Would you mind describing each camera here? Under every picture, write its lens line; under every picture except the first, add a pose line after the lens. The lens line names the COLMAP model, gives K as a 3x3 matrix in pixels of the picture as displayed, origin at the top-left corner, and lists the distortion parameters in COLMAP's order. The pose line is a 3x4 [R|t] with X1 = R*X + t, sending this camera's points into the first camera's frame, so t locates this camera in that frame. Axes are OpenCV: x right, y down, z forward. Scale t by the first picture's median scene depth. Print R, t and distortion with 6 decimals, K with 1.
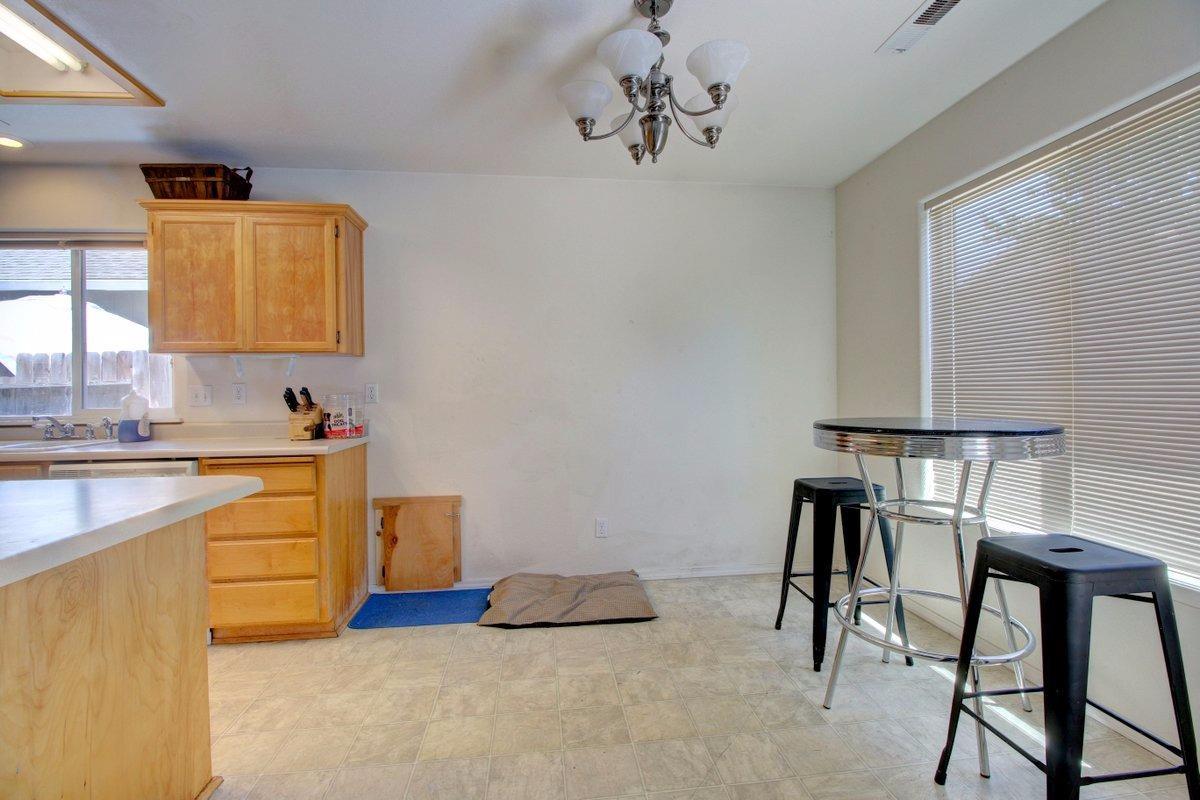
lens RADIAL K [[567.2, 0, 601.6], [0, 567.2, 395.7], [0, 0, 1]] dist [-0.009814, -0.007112]
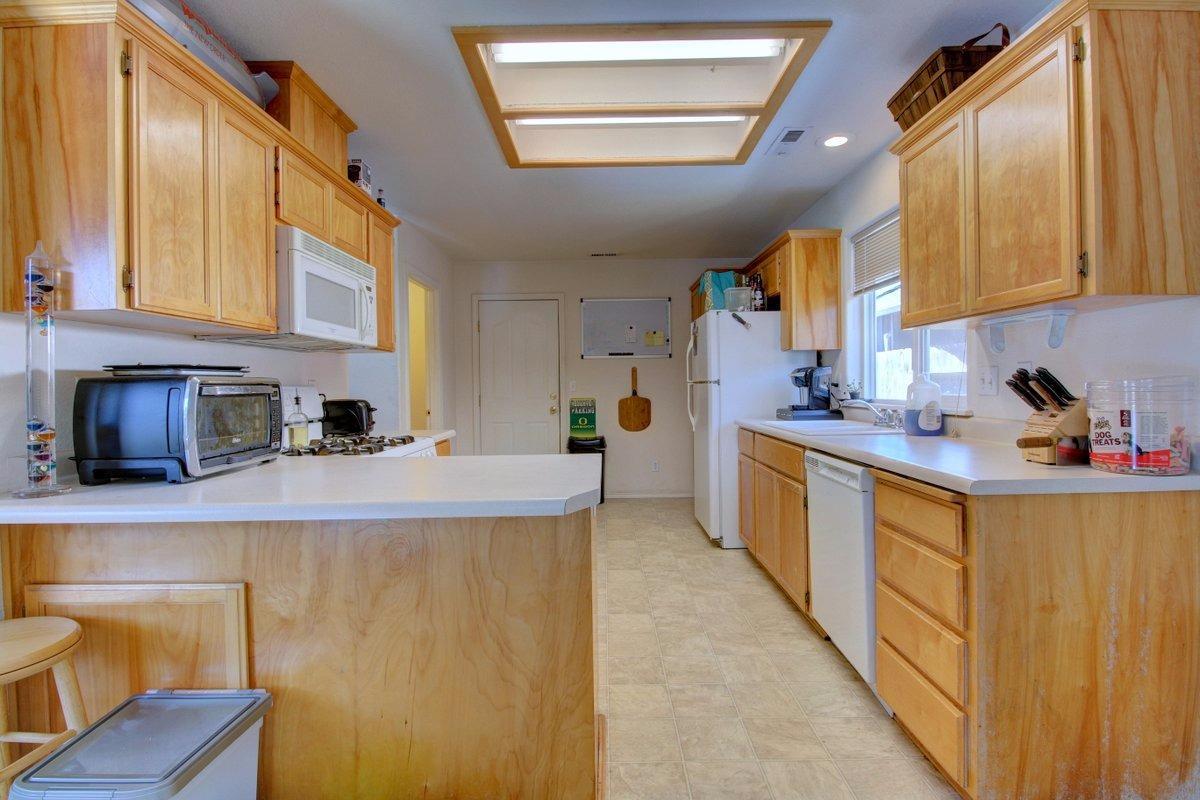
lens RADIAL K [[583.5, 0, 602.4], [0, 583.5, 392.5], [0, 0, 1]] dist [-0.002500, -0.000039]
pose [[-0.119230, 0.026460, -0.992514, 0.092840], [0.008277, 0.999637, 0.025656, -0.009103], [0.992832, -0.005157, -0.119406, 0.662977]]
